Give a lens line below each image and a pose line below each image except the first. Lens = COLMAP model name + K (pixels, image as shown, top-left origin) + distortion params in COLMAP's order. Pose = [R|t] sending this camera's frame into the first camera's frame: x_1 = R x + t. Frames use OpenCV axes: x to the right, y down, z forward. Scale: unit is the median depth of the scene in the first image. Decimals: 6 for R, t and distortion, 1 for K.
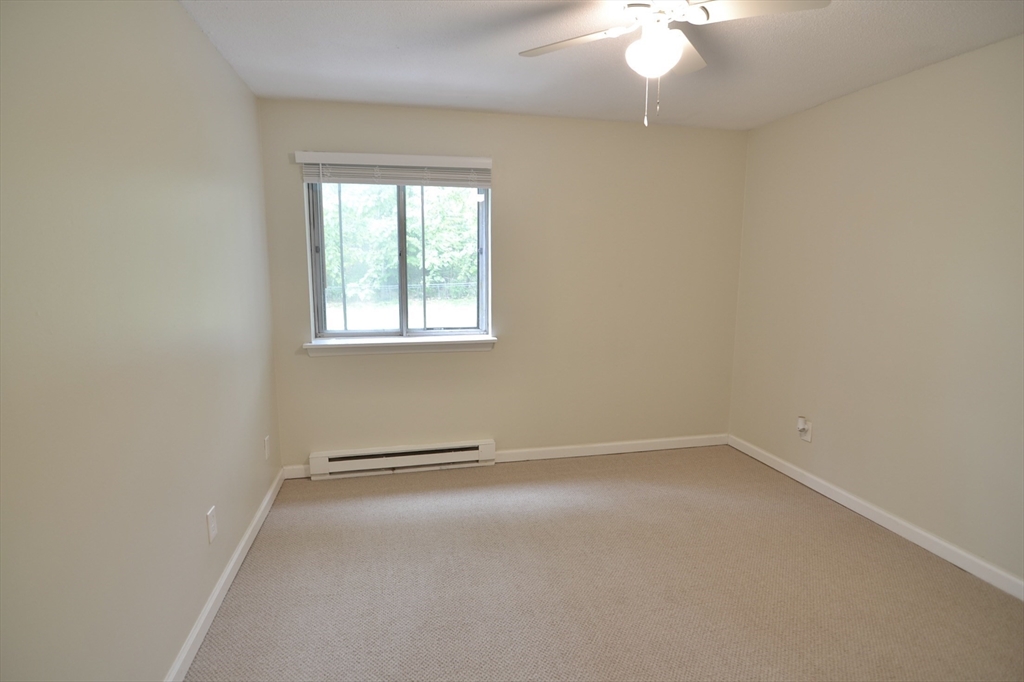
lens RADIAL K [[520.6, 0, 512.0], [0, 520.6, 341.0], [0, 0, 1]] dist [0.001750, -0.013979]
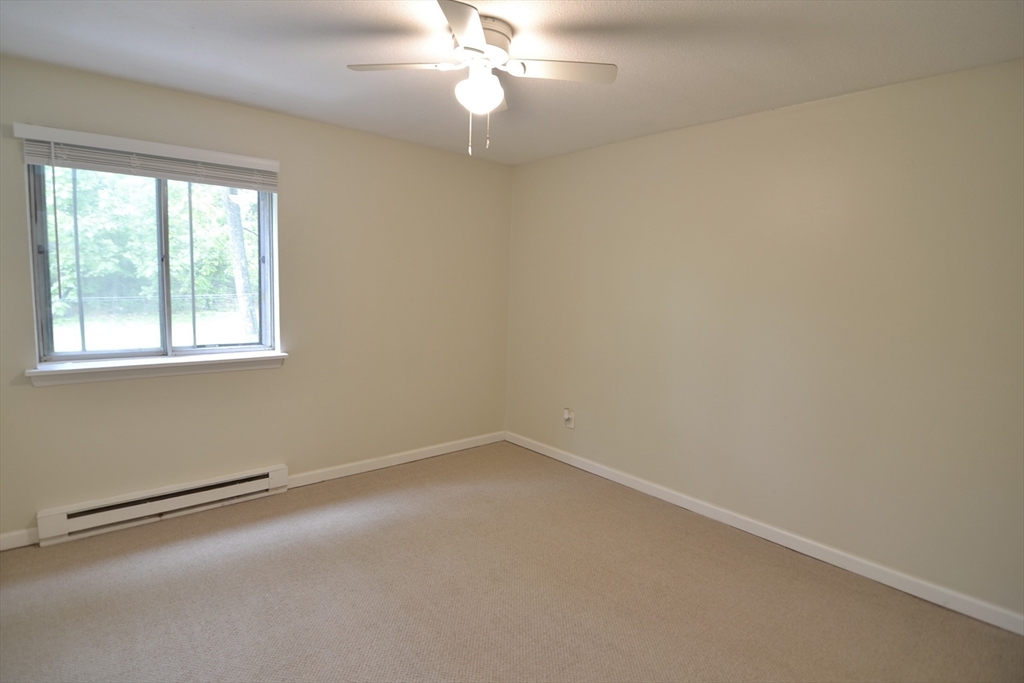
lens RADIAL K [[520.6, 0, 512.0], [0, 520.6, 341.5], [0, 0, 1]] dist [0.001750, -0.013979]
pose [[0.884760, -0.030584, 0.465042, -0.110345], [0.042988, 0.998946, -0.016091, 0.005432], [-0.464059, 0.034228, 0.885143, -0.010148]]
